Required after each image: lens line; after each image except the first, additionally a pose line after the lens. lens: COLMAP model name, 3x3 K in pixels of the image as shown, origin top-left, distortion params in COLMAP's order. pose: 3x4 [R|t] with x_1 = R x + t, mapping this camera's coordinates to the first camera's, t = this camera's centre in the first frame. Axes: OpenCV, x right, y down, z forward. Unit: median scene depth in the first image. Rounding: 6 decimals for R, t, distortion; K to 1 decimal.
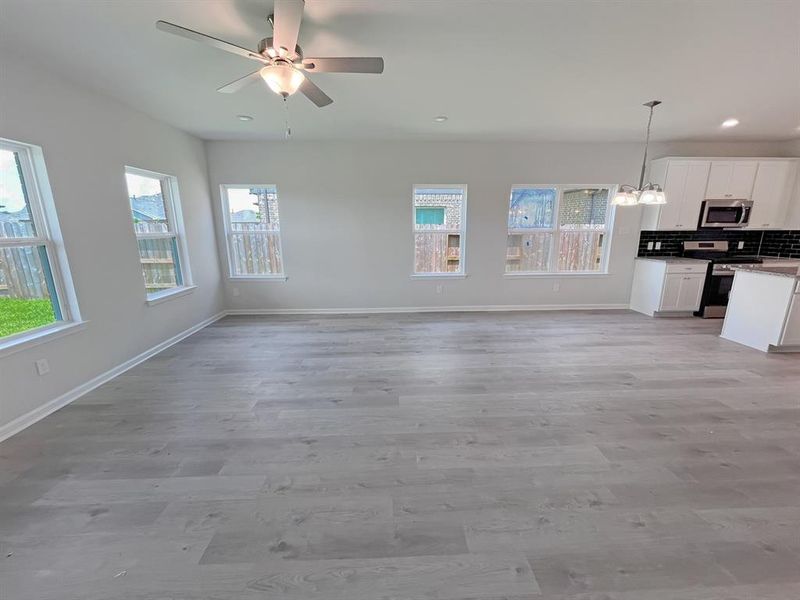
lens RADIAL K [[323.6, 0, 400.0], [0, 323.6, 300.0], [0, 0, 1]] dist [-0.001904, -0.000489]
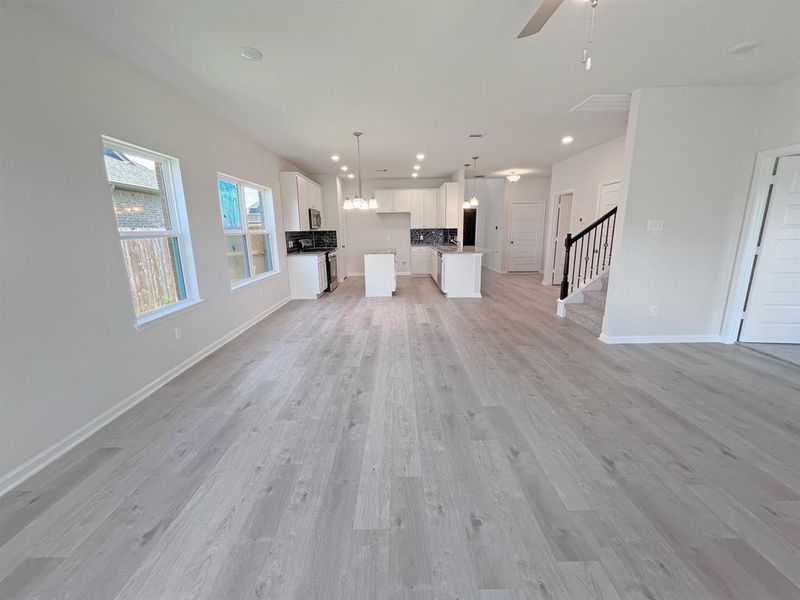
lens RADIAL K [[323.6, 0, 400.0], [0, 323.6, 300.0], [0, 0, 1]] dist [-0.001904, -0.000489]
pose [[0.026667, -0.208537, 0.977651, -0.466940], [0.237176, 0.951393, 0.196467, -0.121075], [-0.971101, 0.226636, 0.074830, 0.616677]]
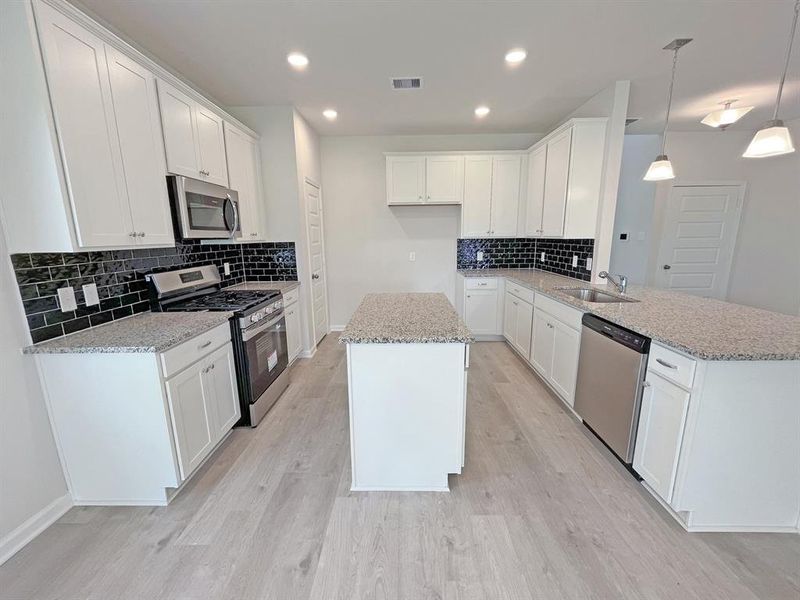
lens RADIAL K [[323.6, 0, 400.0], [0, 323.6, 300.0], [0, 0, 1]] dist [-0.001904, -0.000489]
pose [[0.052645, -0.189688, 0.980432, 0.528918], [0.232675, 0.957102, 0.172680, -0.159871], [-0.971129, 0.219032, 0.094523, 0.717396]]
